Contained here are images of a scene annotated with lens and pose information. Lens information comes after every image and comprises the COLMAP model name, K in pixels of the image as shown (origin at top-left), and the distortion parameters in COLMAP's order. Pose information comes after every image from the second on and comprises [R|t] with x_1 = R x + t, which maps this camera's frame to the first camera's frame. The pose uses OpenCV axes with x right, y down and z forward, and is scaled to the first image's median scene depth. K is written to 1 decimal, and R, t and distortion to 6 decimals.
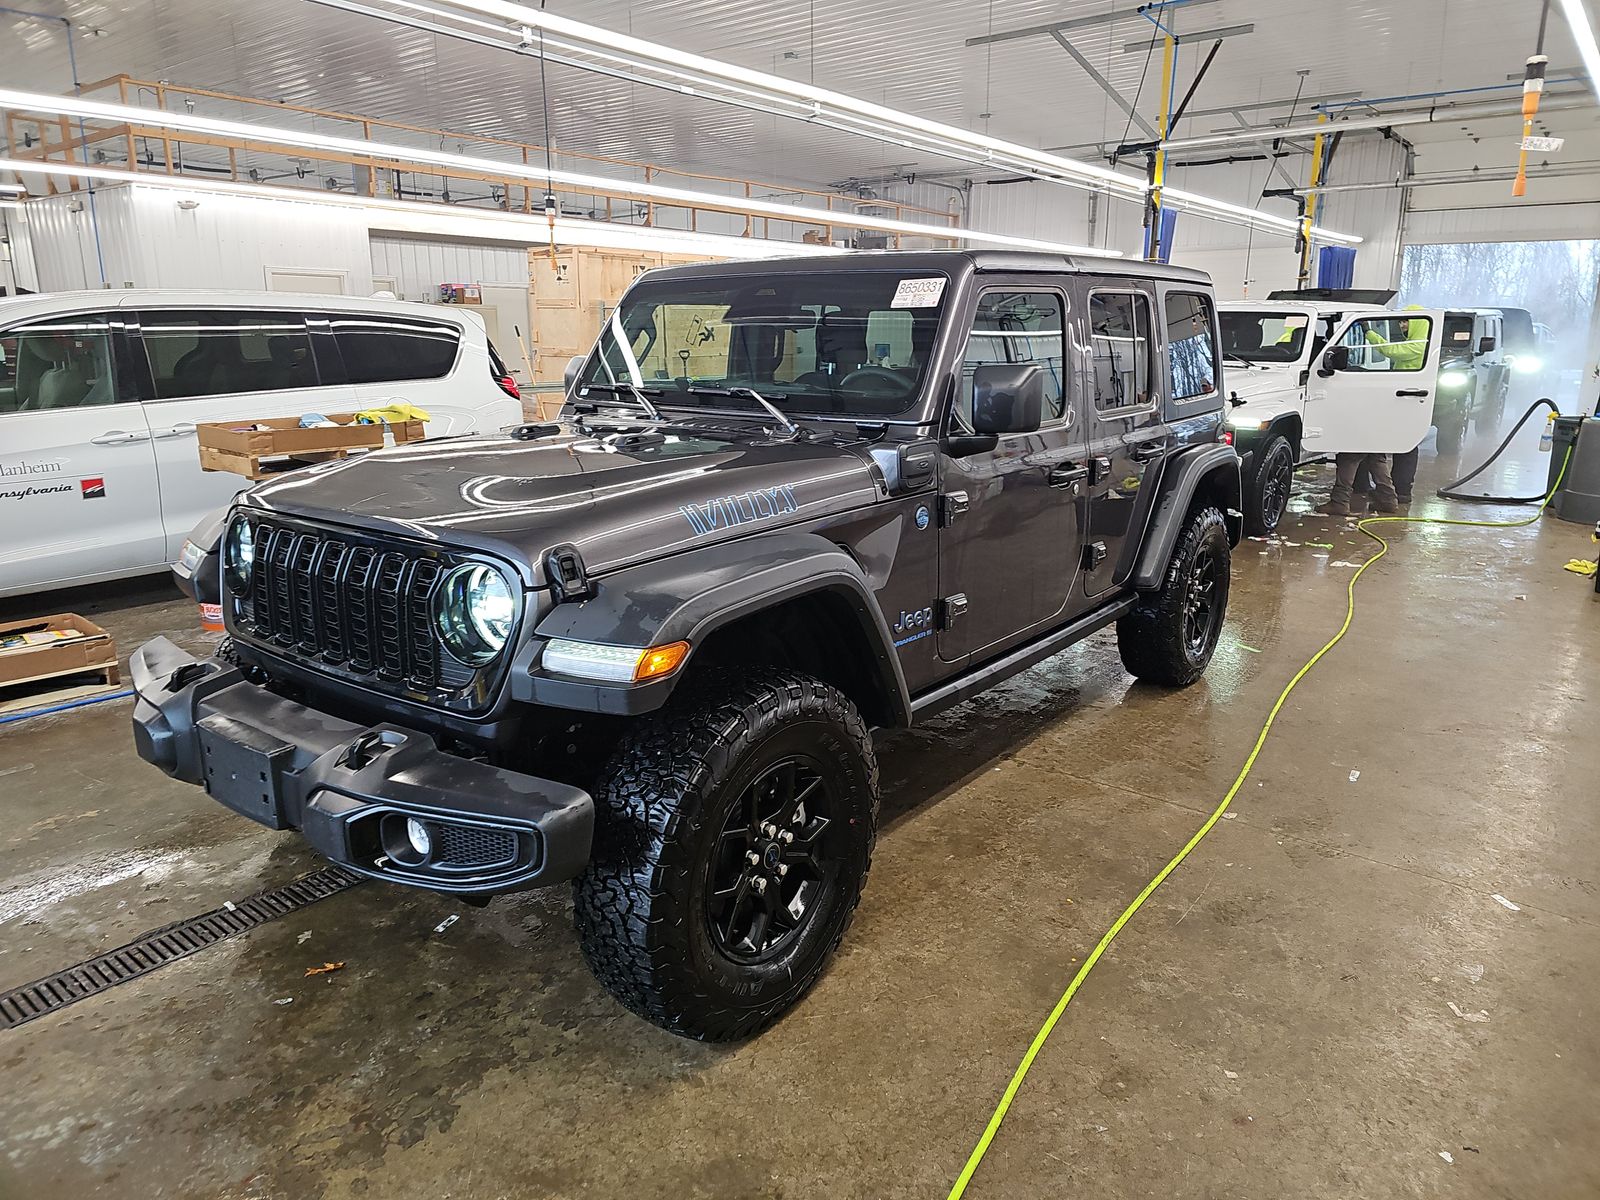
lens RADIAL K [[1038.4, 0, 796.9], [0, 1038.4, 586.1], [0, 0, 1]] dist [0.054667, -0.041184]
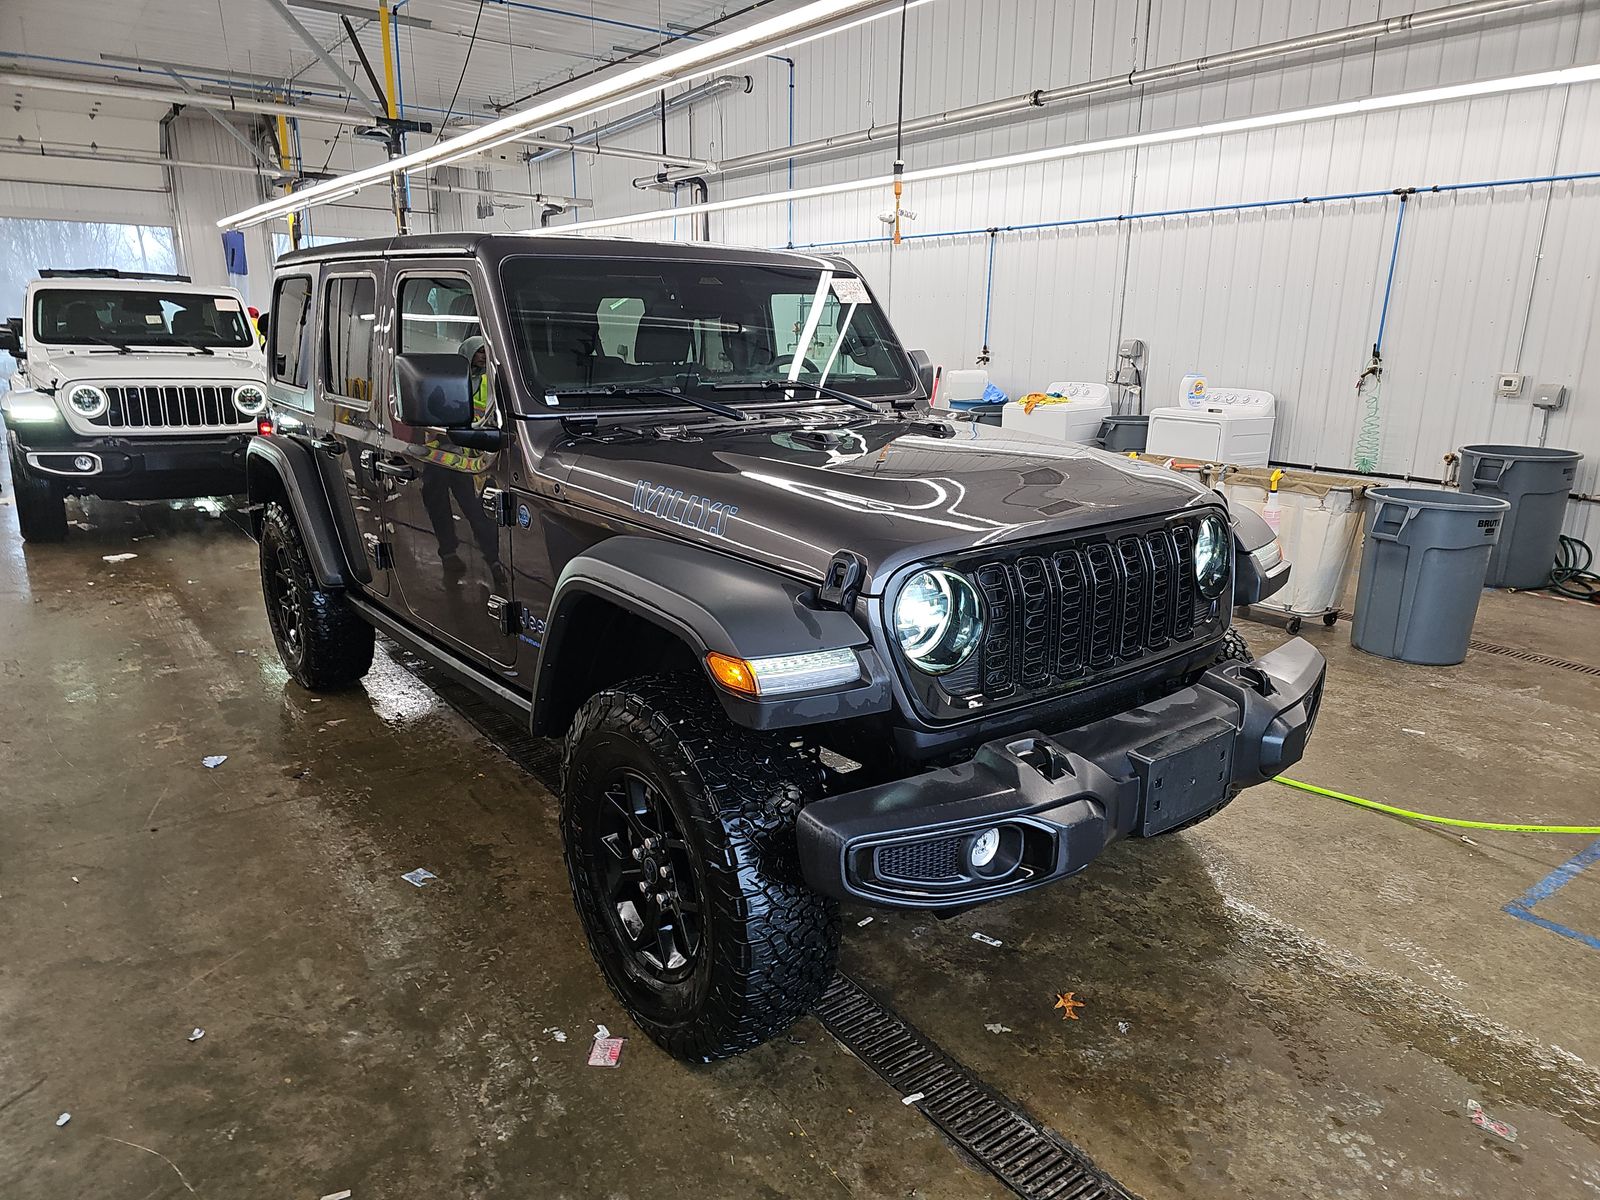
lens RADIAL K [[1059.6, 0, 802.5], [0, 1059.6, 609.3], [0, 0, 1]] dist [0.054570, -0.048498]
pose [[0.248550, -0.250748, 0.935600, -1.156053], [0.219316, 0.955395, 0.197790, -0.191800], [-0.943464, 0.156031, 0.292457, 0.779993]]
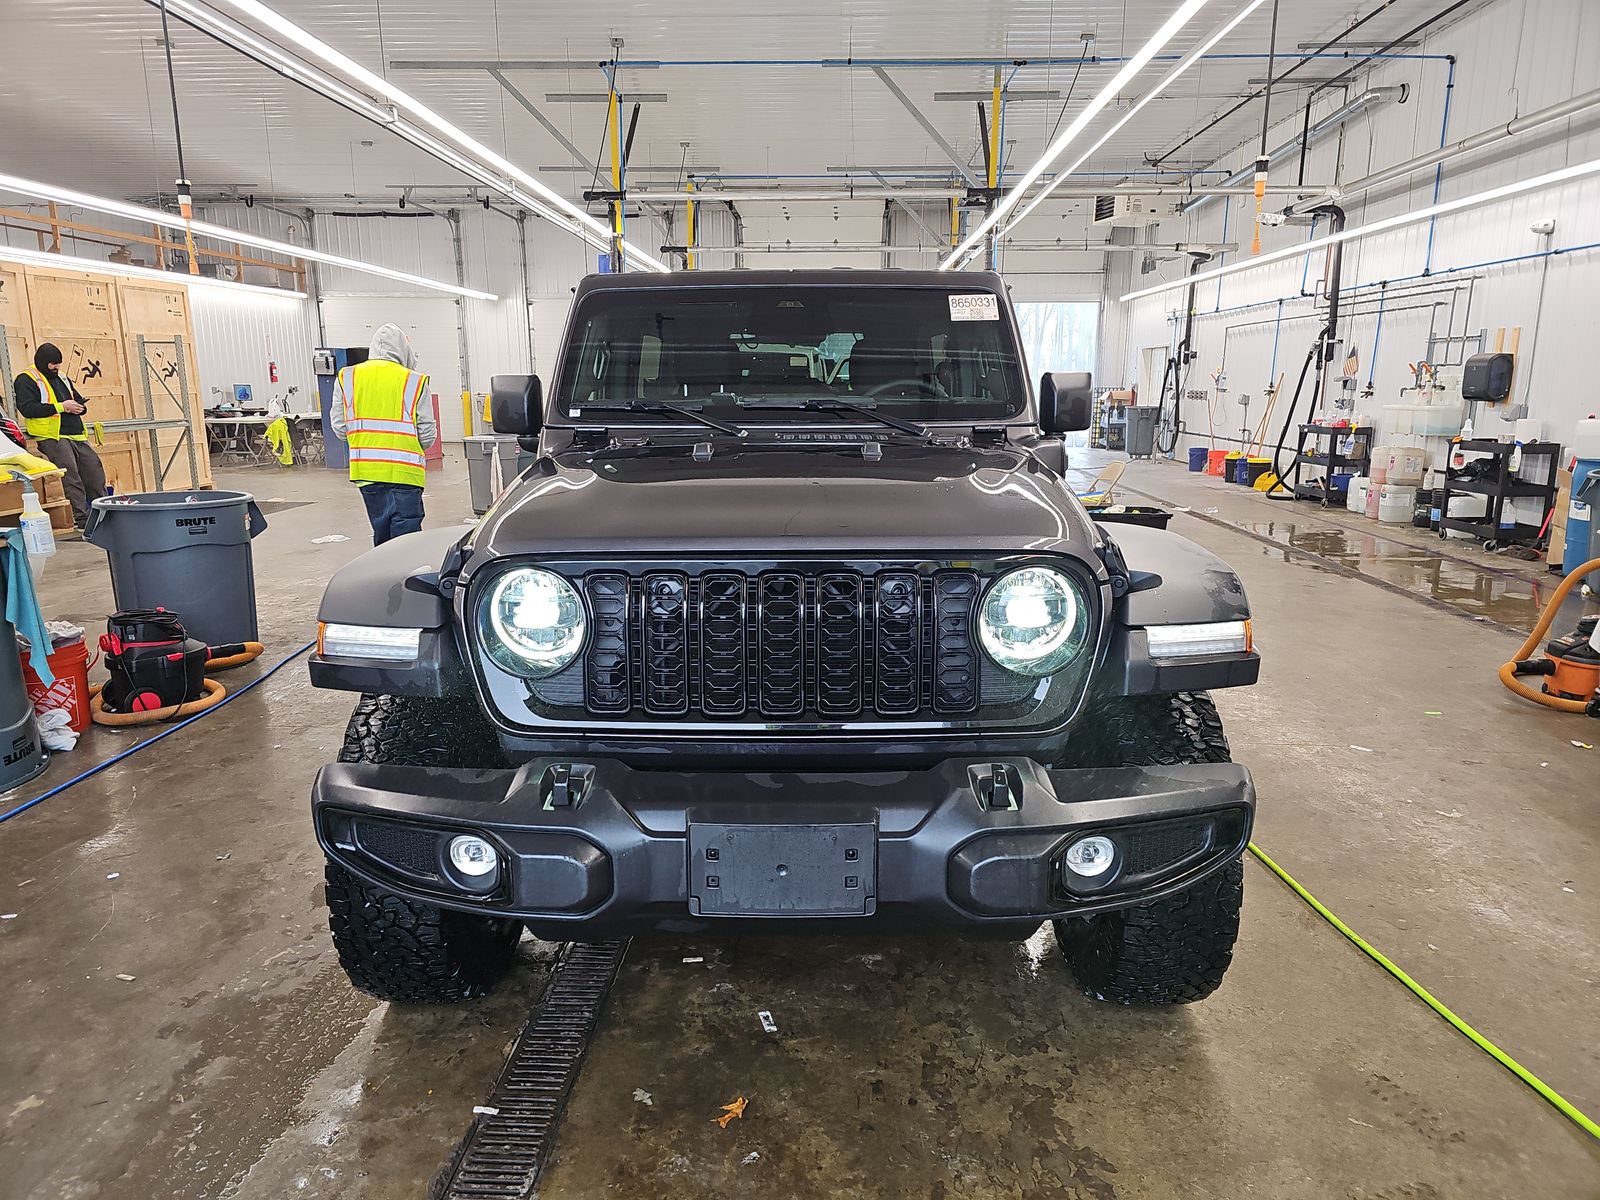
lens RADIAL K [[1053.0, 0, 778.1], [0, 1053.0, 598.9], [0, 0, 1]] dist [0.064447, -0.062373]
pose [[0.810298, -0.121944, 0.573191, -0.736758], [0.141637, 0.989864, 0.010363, -0.023836], [-0.568645, 0.072788, 0.819357, 0.250752]]
